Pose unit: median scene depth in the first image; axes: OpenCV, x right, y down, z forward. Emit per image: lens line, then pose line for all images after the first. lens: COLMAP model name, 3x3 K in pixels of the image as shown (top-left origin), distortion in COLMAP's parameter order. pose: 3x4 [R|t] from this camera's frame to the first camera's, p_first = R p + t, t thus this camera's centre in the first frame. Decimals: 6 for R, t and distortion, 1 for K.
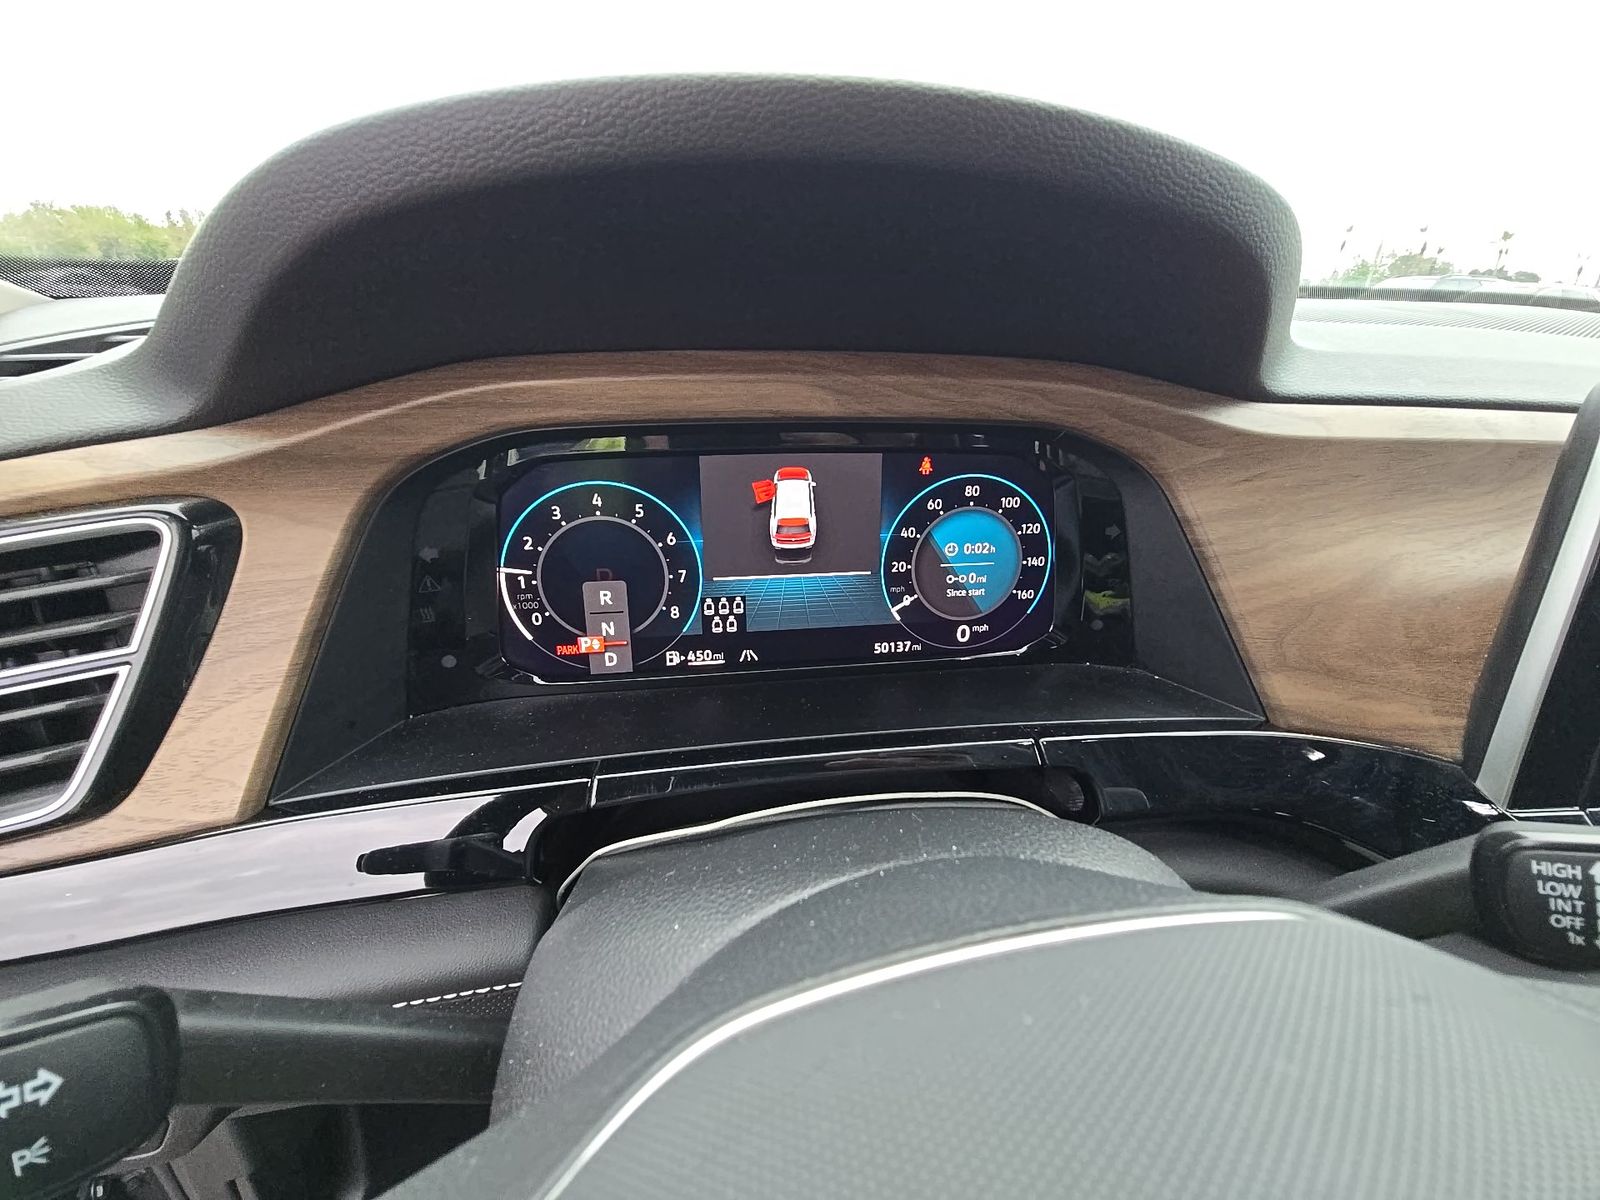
lens RADIAL K [[642.4, 0, 798.4], [0, 642.4, 607.0], [0, 0, 1]] dist [0.017327, -0.000137]
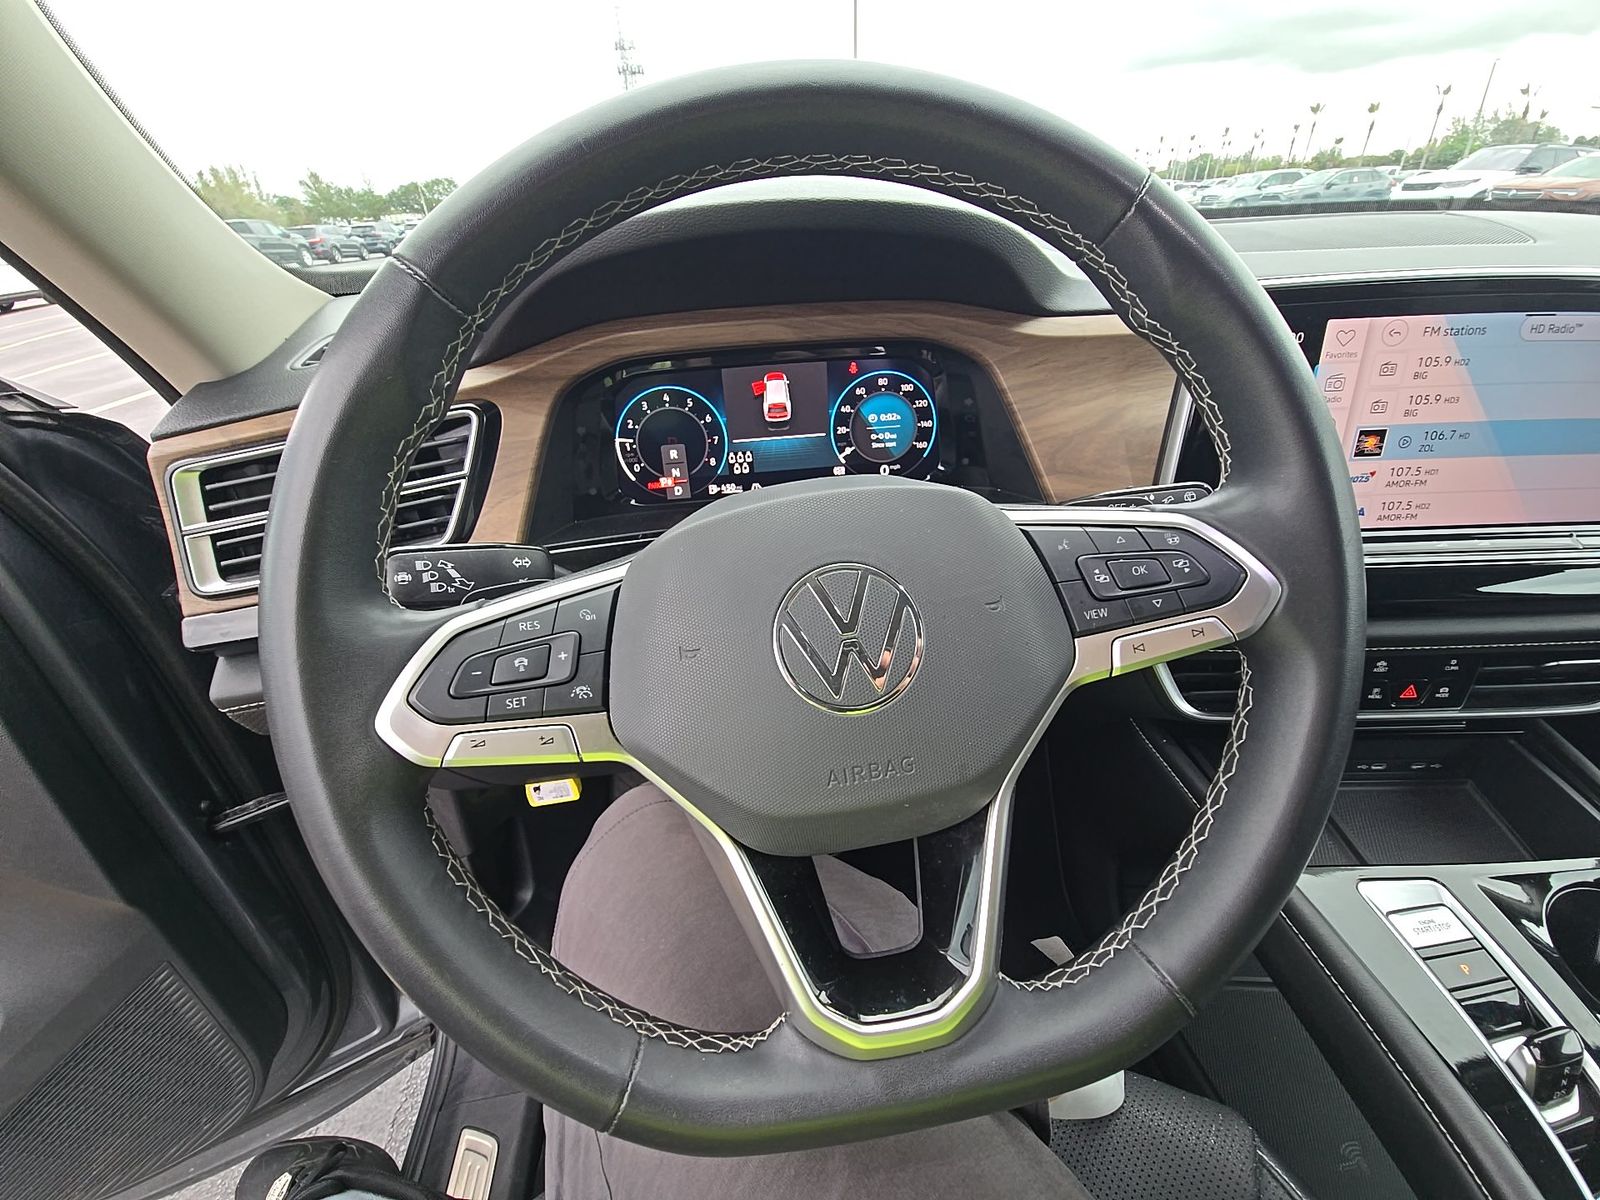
lens RADIAL K [[642.4, 0, 802.1], [0, 642.4, 595.3], [0, 0, 1]] dist [0.017327, -0.000137]
pose [[0.996722, -0.033813, -0.073504, 0.171387], [0.039509, 0.996211, 0.077477, 0.249533], [0.070605, -0.080127, 0.994281, -0.773187]]
